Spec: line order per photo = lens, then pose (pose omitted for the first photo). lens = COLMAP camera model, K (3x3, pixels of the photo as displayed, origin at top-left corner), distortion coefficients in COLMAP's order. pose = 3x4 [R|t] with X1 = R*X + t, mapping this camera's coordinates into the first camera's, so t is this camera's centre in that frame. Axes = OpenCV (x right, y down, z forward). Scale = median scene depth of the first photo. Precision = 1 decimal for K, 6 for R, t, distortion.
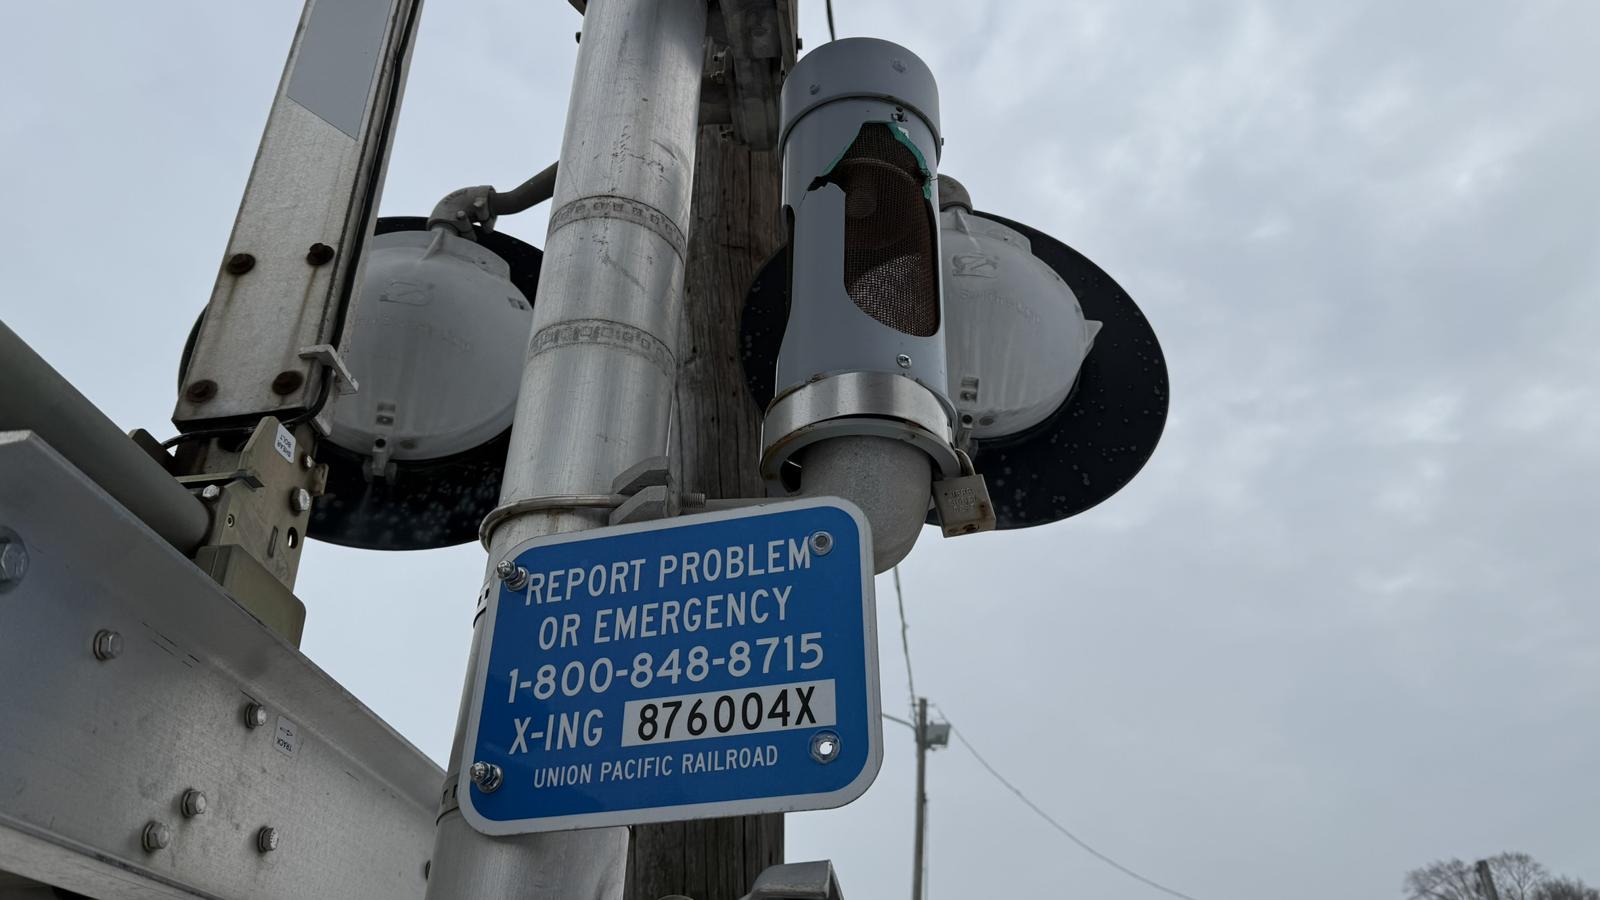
lens RADIAL K [[1120.0, 0, 800.0], [0, 1120.0, 450.0], [0, 0, 1]] dist [0.152223, -0.310122]
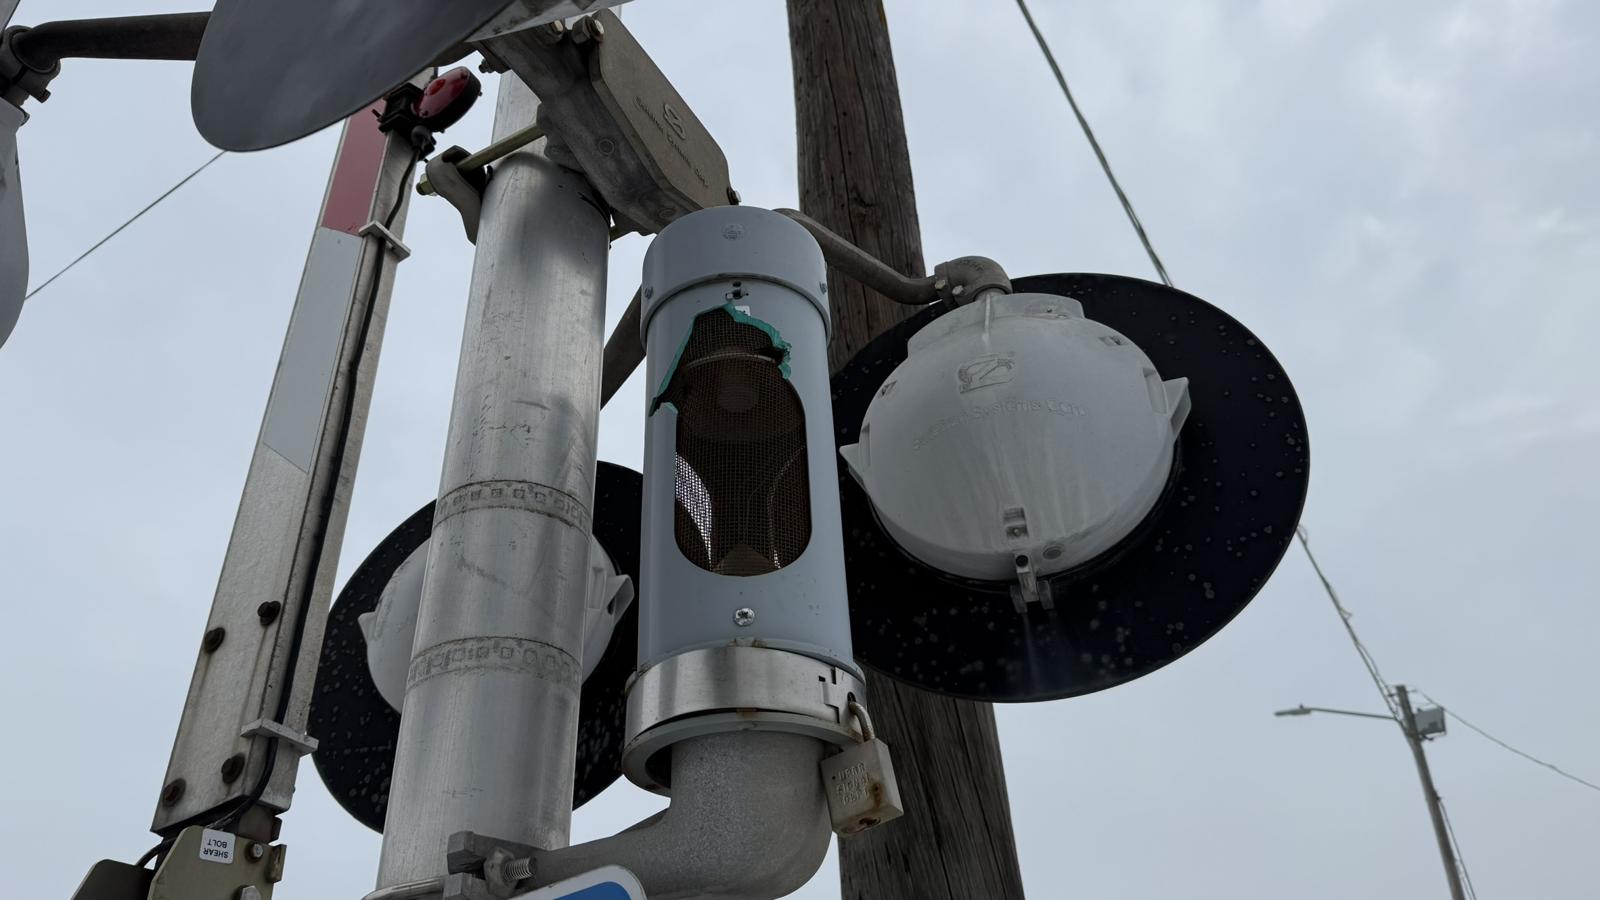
lens RADIAL K [[1124.0, 0, 768.2], [0, 1124.0, 441.1], [0, 0, 1]] dist [0.088979, -0.140071]
pose [[0.899865, -0.292001, -0.324004, 0.463125], [0.273246, 0.956409, -0.103047, -0.129262], [0.339970, 0.004196, 0.940427, 0.297335]]
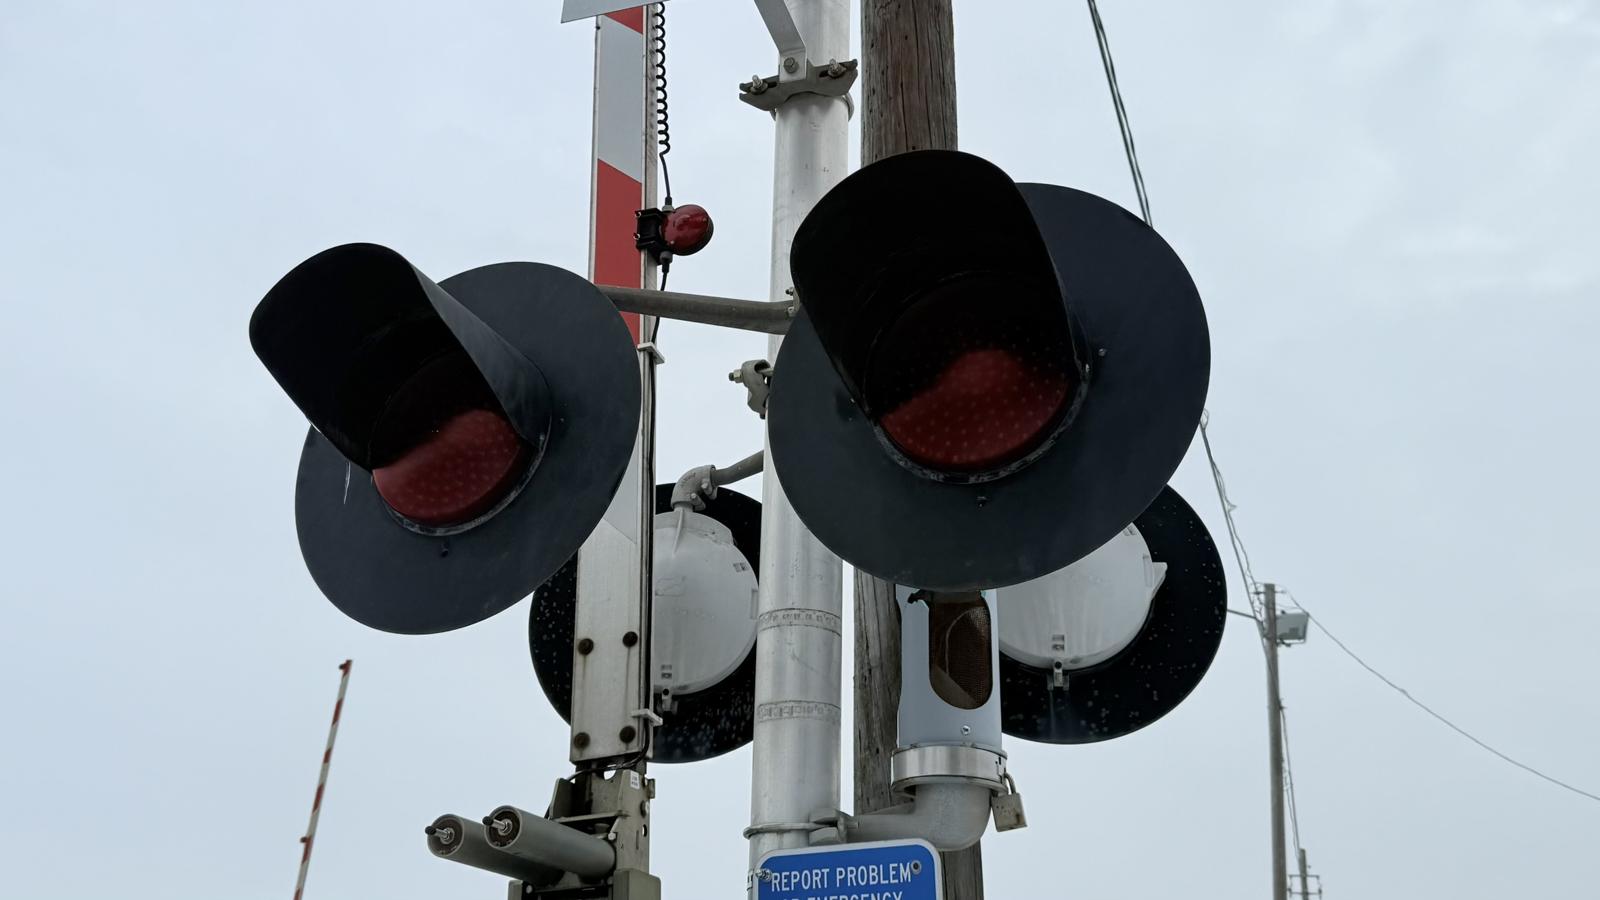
lens RADIAL K [[1399.4, 0, 765.4], [0, 1399.4, 429.1], [0, 0, 1]] dist [0.082583, -0.008448]
pose [[0.967788, -0.094345, -0.233420, 0.396231], [0.118373, 0.988778, 0.091141, -0.891177], [0.222202, -0.115836, 0.968095, -1.284949]]
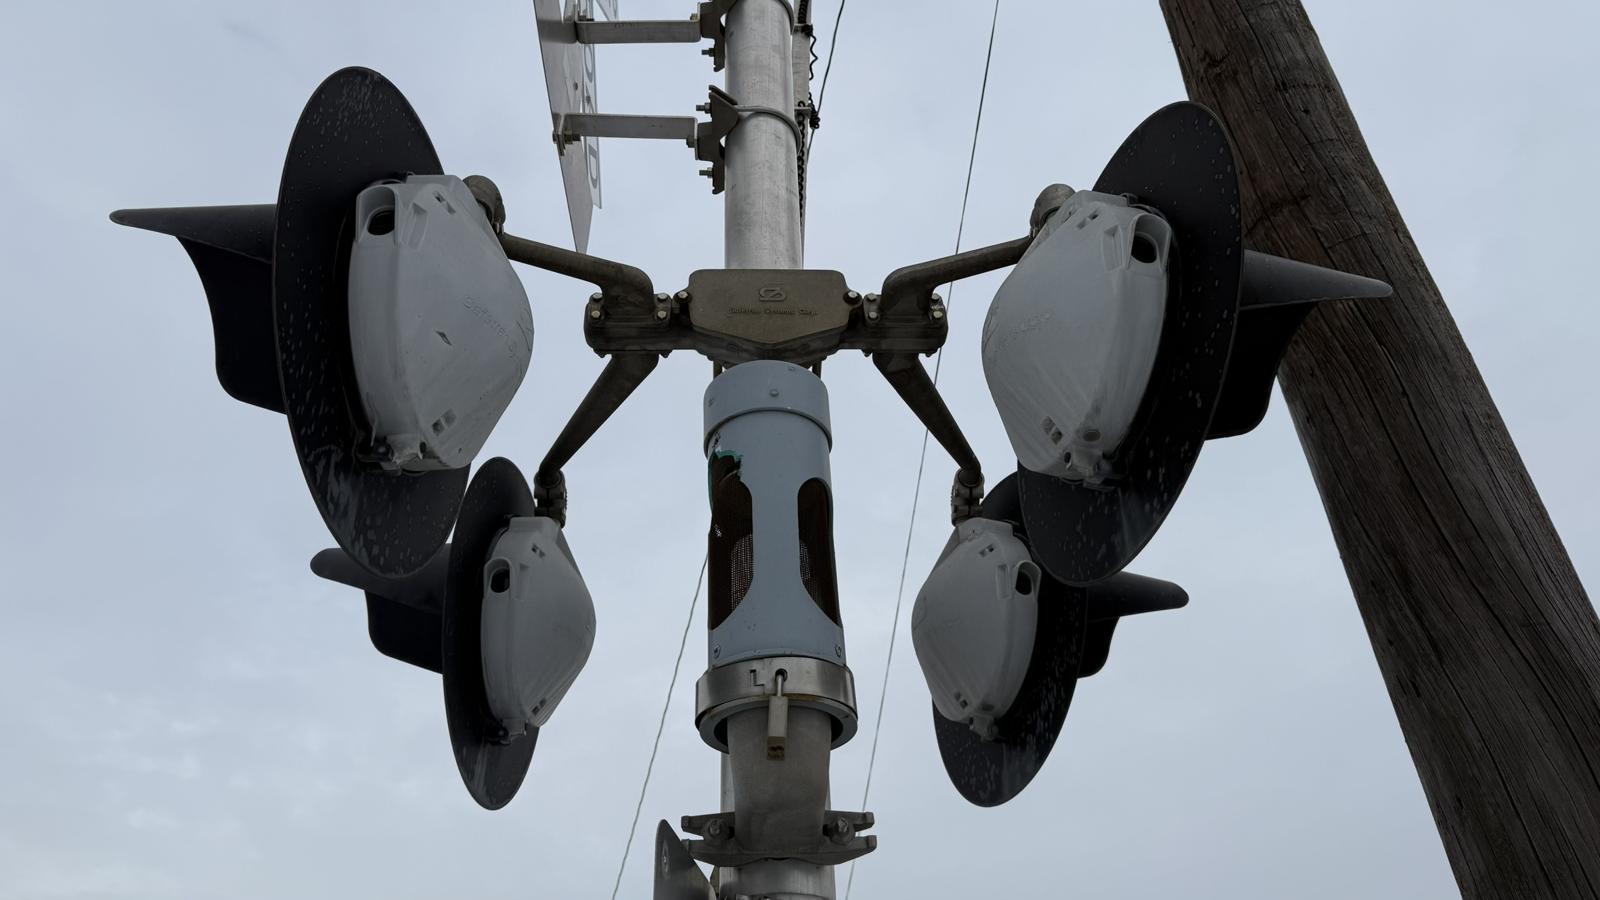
lens RADIAL K [[1077.3, 0, 733.0], [0, 1077.3, 492.1], [0, 0, 1]] dist [0.063616, -0.096389]
pose [[0.092991, -0.586426, -0.804648, 1.402879], [0.532547, 0.712130, -0.457454, 0.432187], [0.841277, -0.385973, 0.378521, 0.710476]]
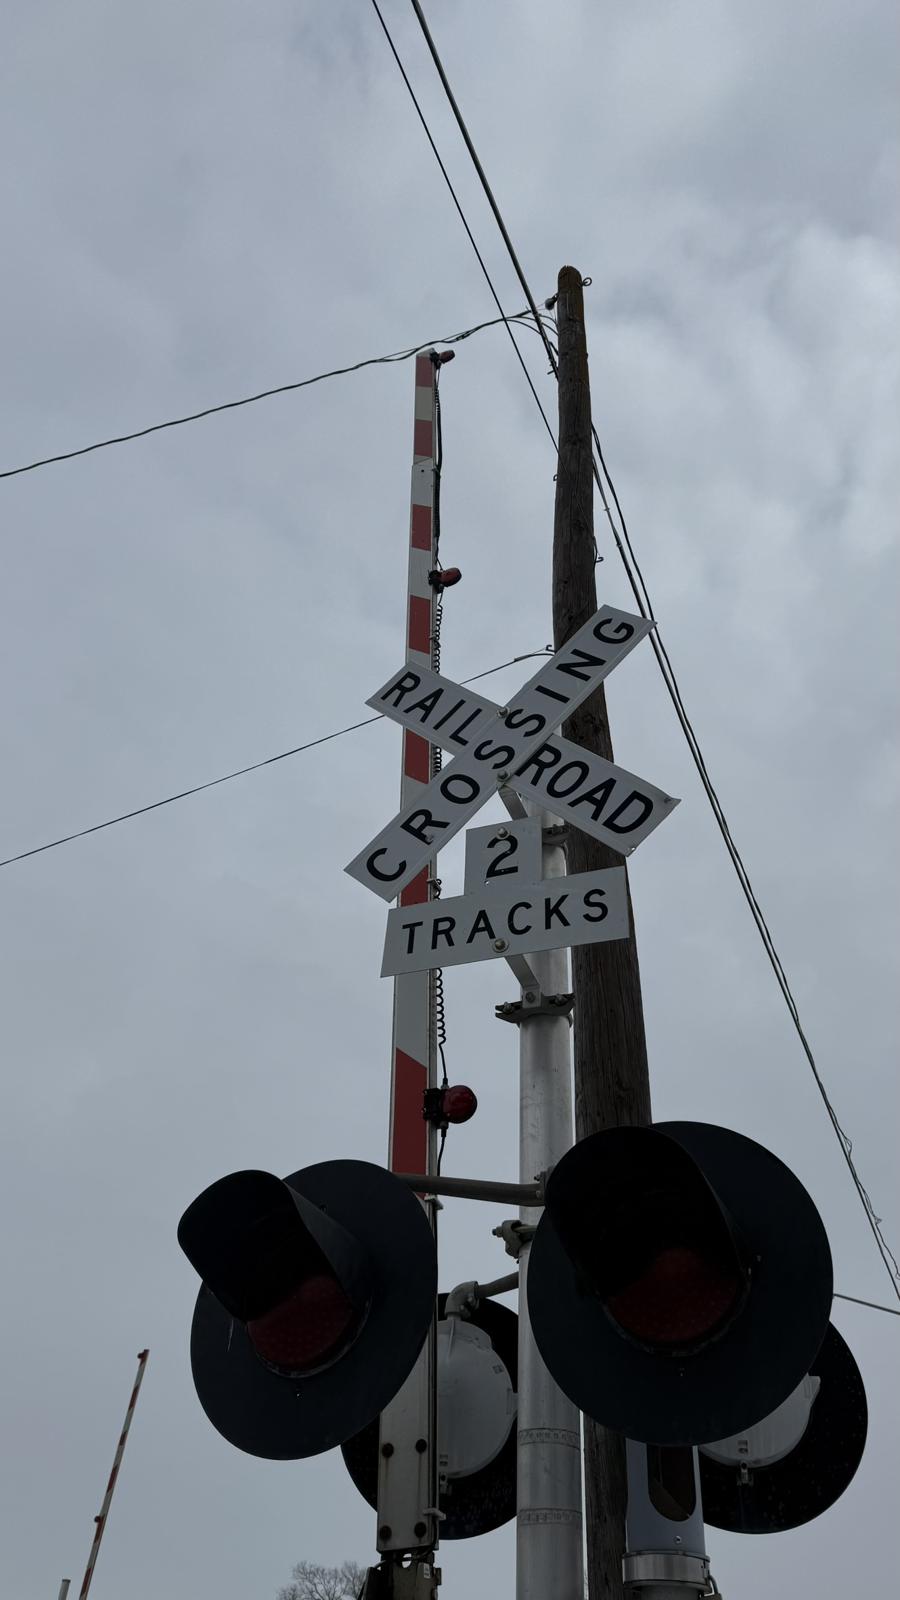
lens RADIAL K [[1077.3, 0, 450.0], [0, 1077.3, 800.0], [0, 0, 1]] dist [0.063616, -0.096389]
pose [[0.959358, -0.166376, -0.227927, 0.467266], [0.118295, 0.970421, -0.210451, -1.316730], [0.256199, 0.174935, 0.950663, -1.740615]]
